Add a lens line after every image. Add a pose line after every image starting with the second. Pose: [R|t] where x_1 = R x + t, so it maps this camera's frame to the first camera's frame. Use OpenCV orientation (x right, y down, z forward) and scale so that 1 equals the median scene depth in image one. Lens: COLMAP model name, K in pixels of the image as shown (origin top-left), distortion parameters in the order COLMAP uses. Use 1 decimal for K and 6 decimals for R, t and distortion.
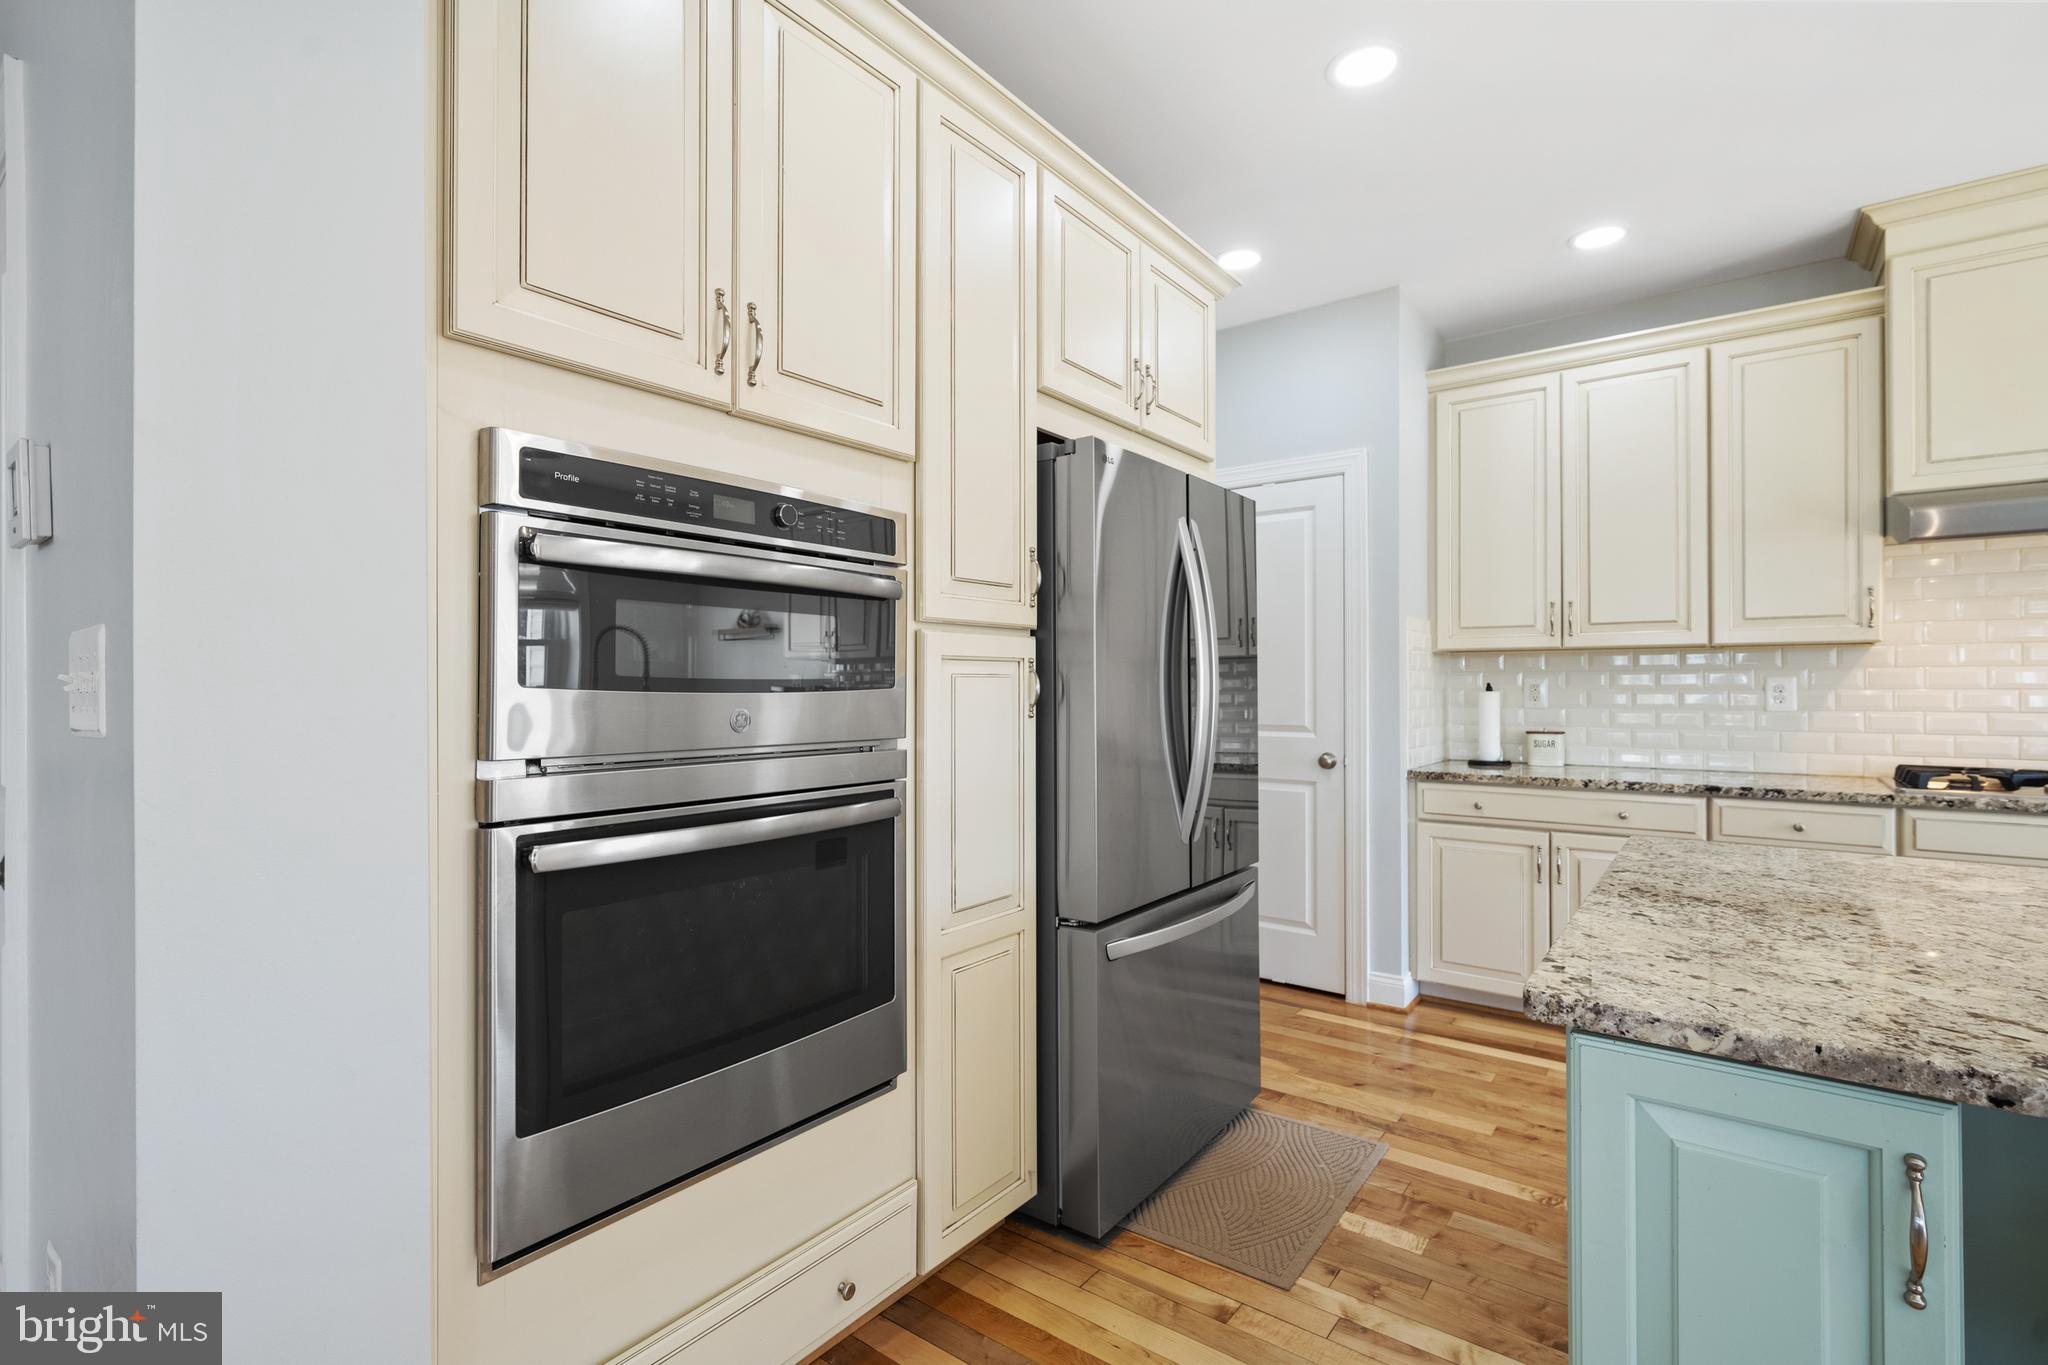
lens RADIAL K [[944.7, 0, 1020.8], [0, 944.7, 677.5], [0, 0, 1]] dist [0.004258, 0.000217]
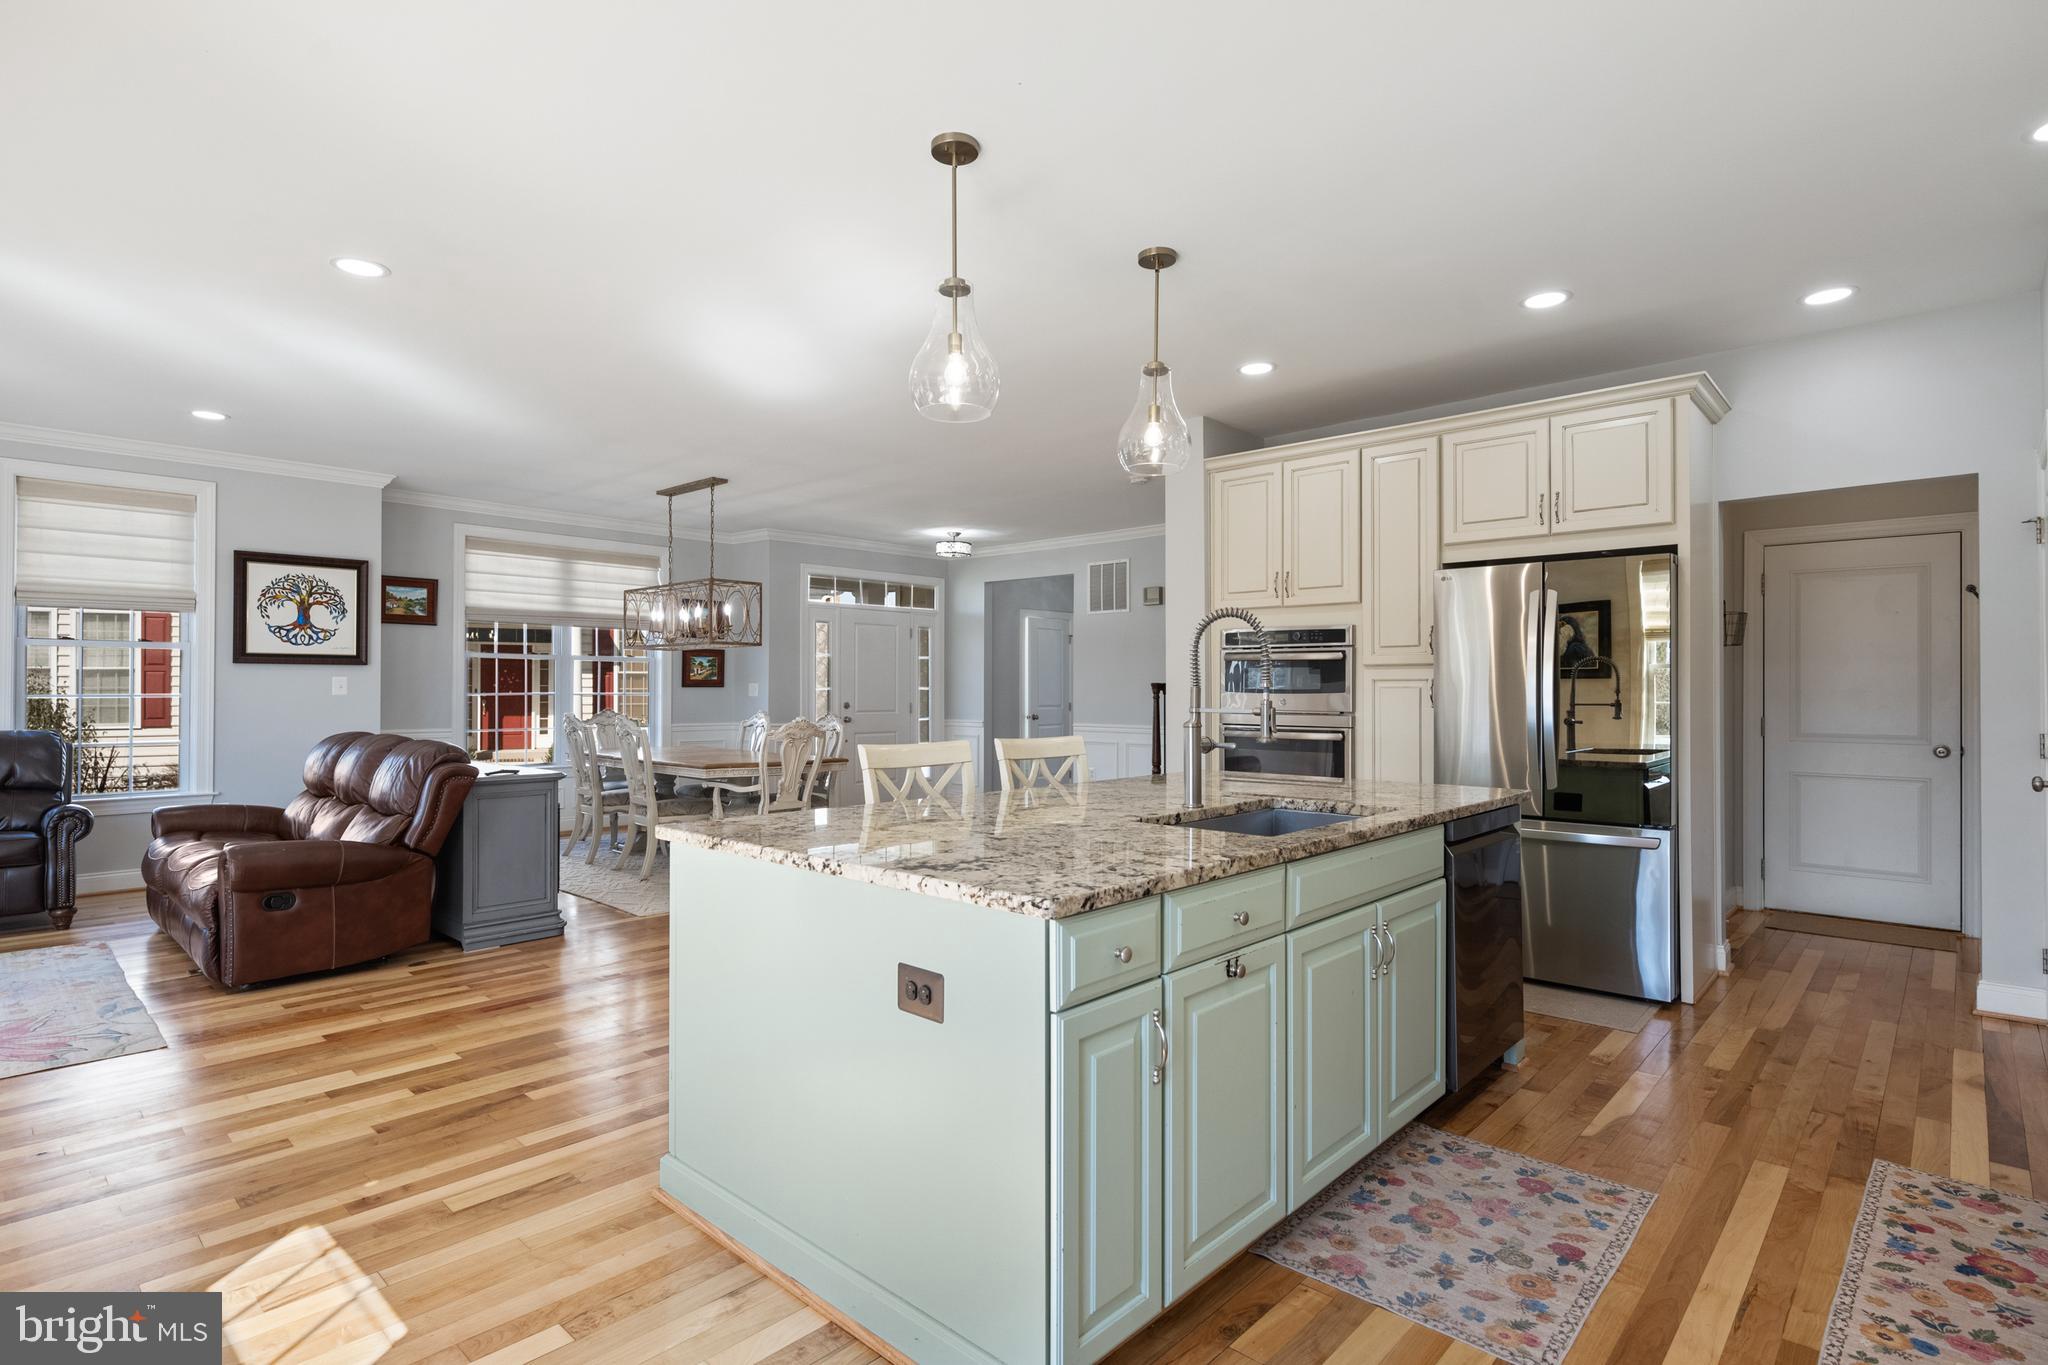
lens RADIAL K [[1015.4, 0, 1015.5], [0, 1015.4, 688.4], [0, 0, 1]] dist [0.005080, 0.000170]
pose [[-0.117985, -0.001072, -0.993015, 2.723434], [0.004968, 0.999986, -0.001670, 0.000009], [0.993003, -0.005130, -0.117978, 0.408323]]
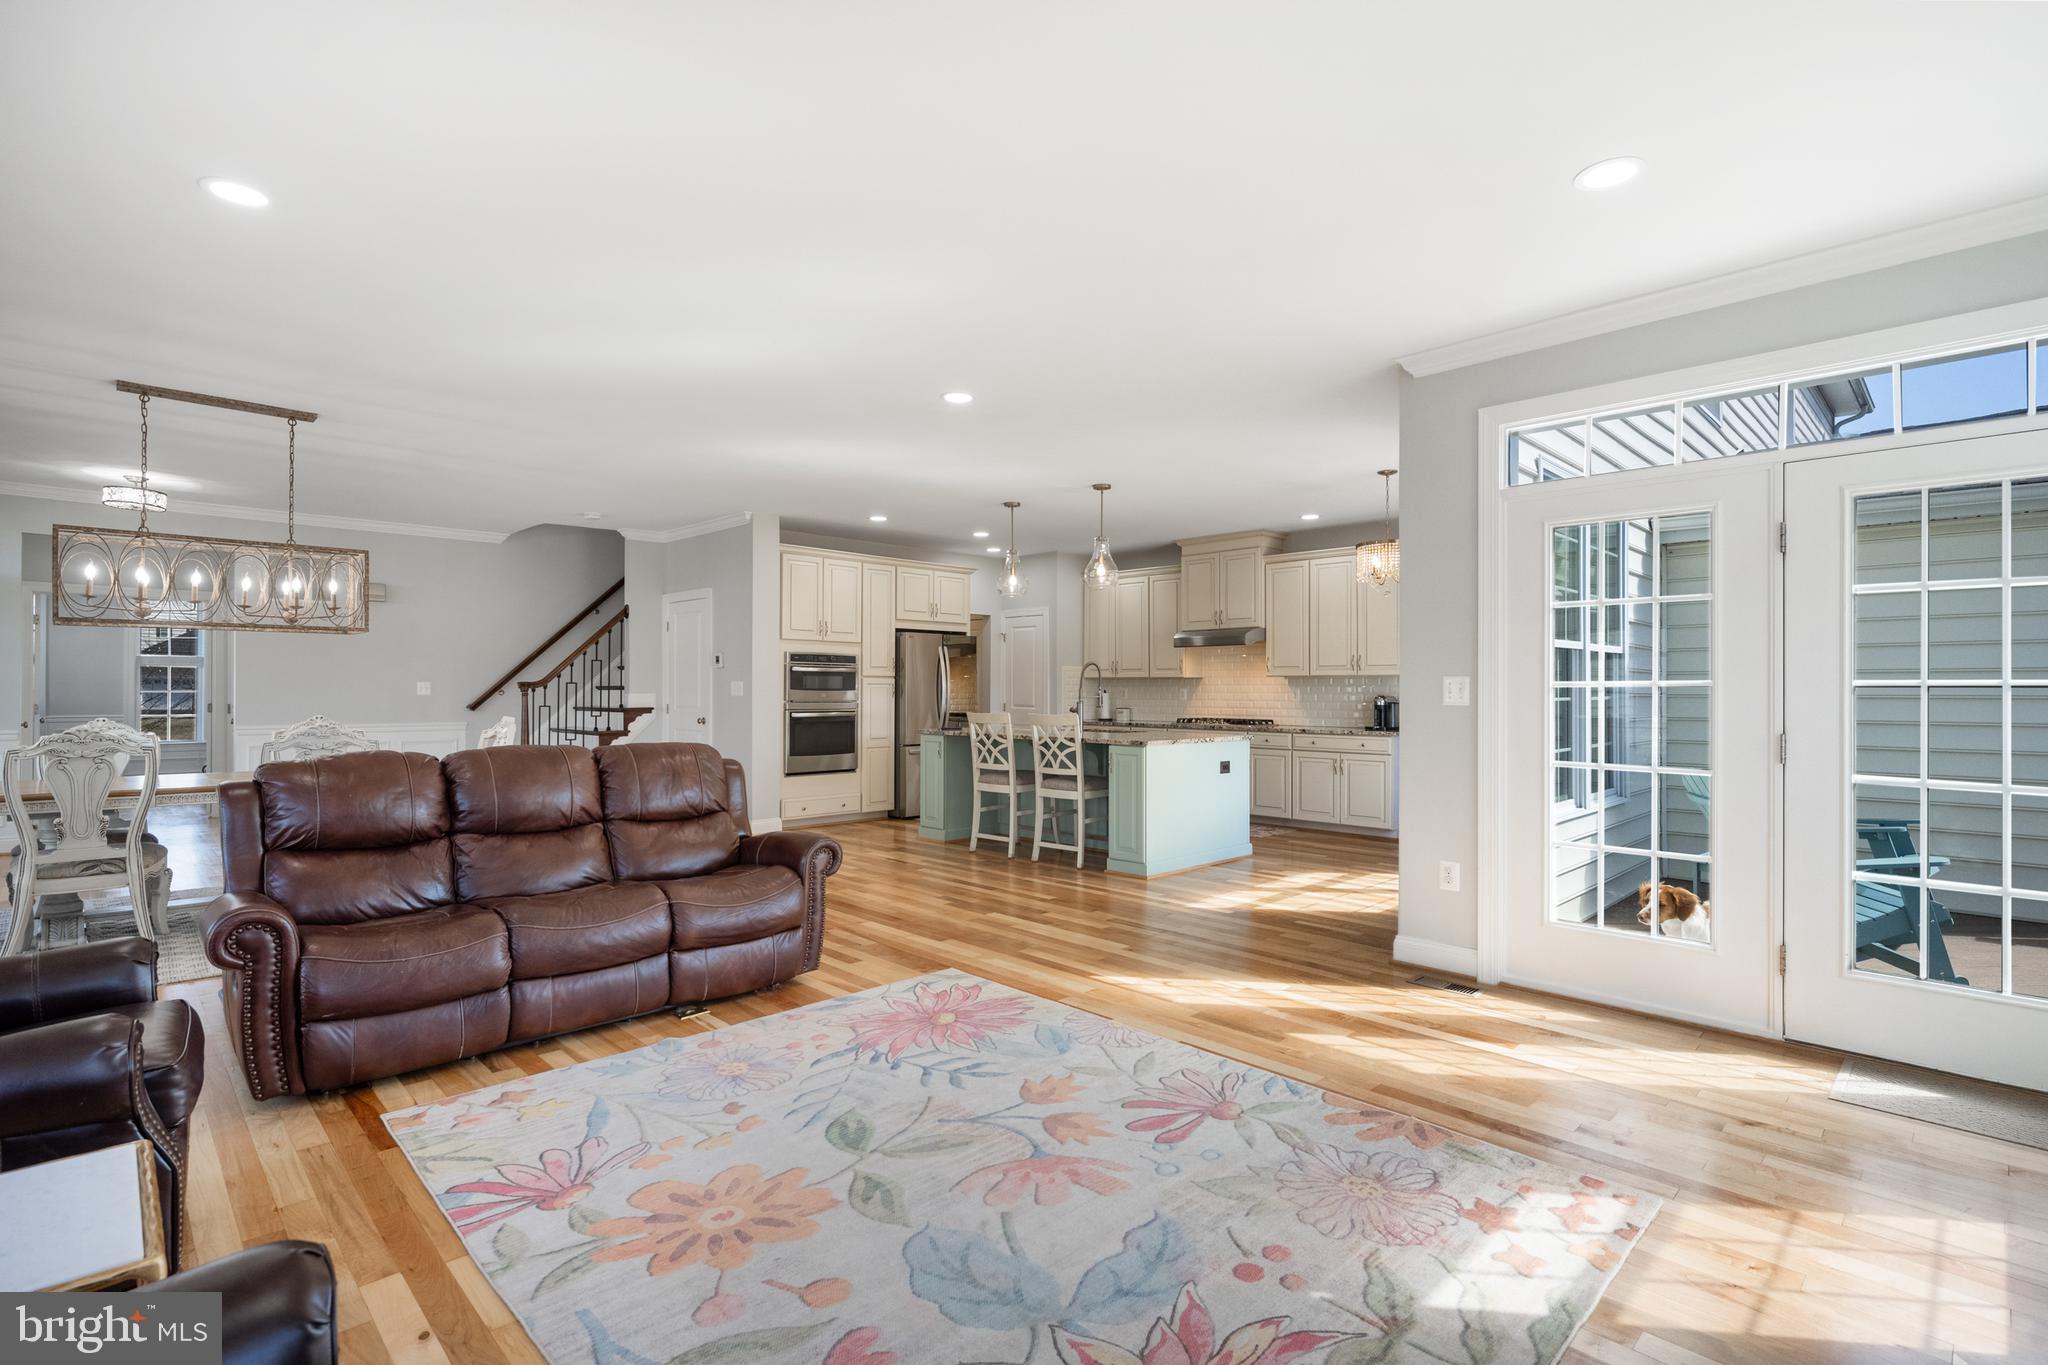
lens RADIAL K [[995.5, 0, 1034.7], [0, 995.5, 683.4], [0, 0, 1]] dist [0.002937, -0.001462]
pose [[0.990143, 0.003066, -0.140028, 1.491909], [-0.002925, 0.999995, 0.001212, -0.032983], [0.140031, -0.000791, 0.990147, -3.937493]]
